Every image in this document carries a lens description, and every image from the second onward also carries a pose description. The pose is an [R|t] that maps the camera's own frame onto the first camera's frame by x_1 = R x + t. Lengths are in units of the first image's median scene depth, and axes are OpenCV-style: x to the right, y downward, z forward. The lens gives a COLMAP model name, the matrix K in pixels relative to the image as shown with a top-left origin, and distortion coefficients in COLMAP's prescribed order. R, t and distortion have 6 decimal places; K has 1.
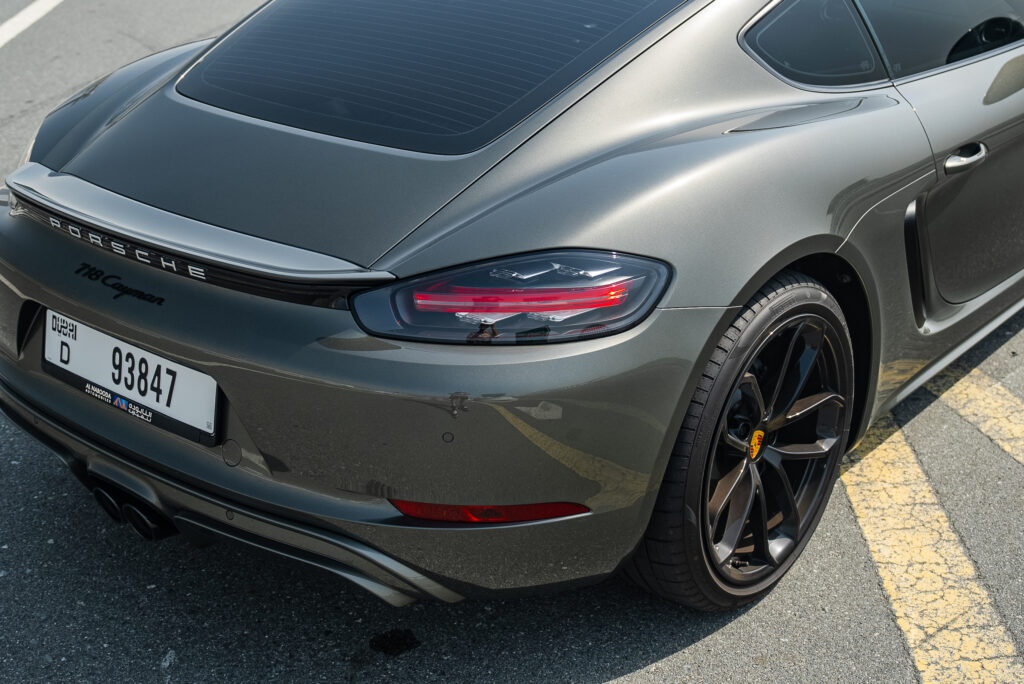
lens RADIAL K [[1433.8, 0, 512.0], [0, 1433.8, 342.0], [0, 0, 1]] dist [0.010017, -0.004885]
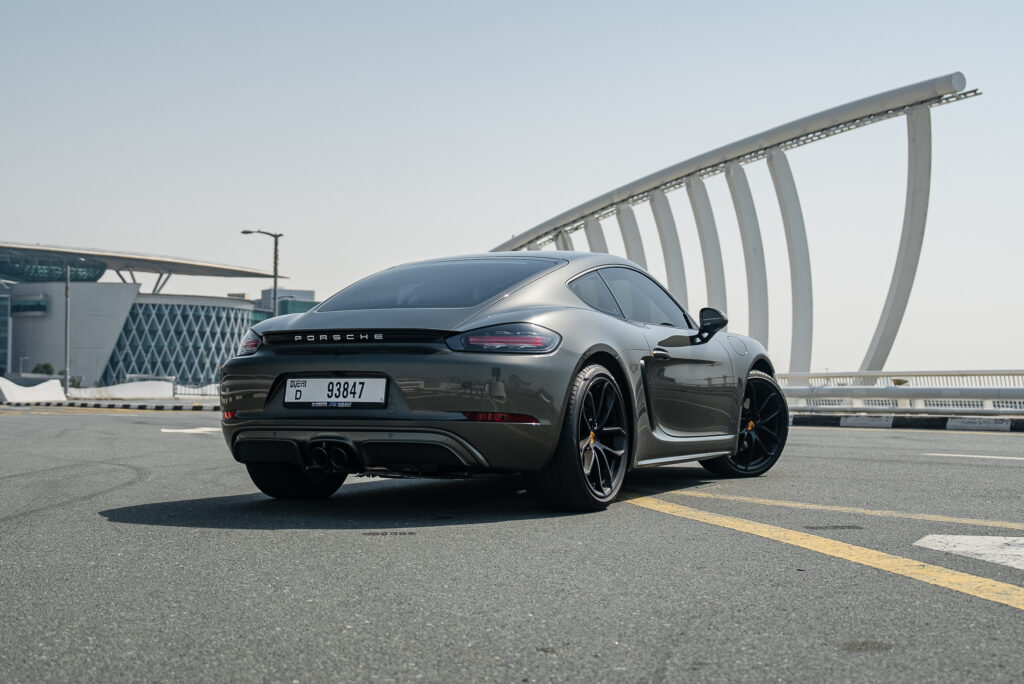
lens RADIAL K [[1580.3, 0, 512.0], [0, 1580.3, 342.0], [0, 0, 1]] dist [-0.023536, 0.906229]
pose [[0.973871, 0.000228, 0.227100, -0.581353], [0.094355, 0.909196, -0.405536, 1.036226], [-0.206571, 0.416368, 0.885419, -1.402925]]
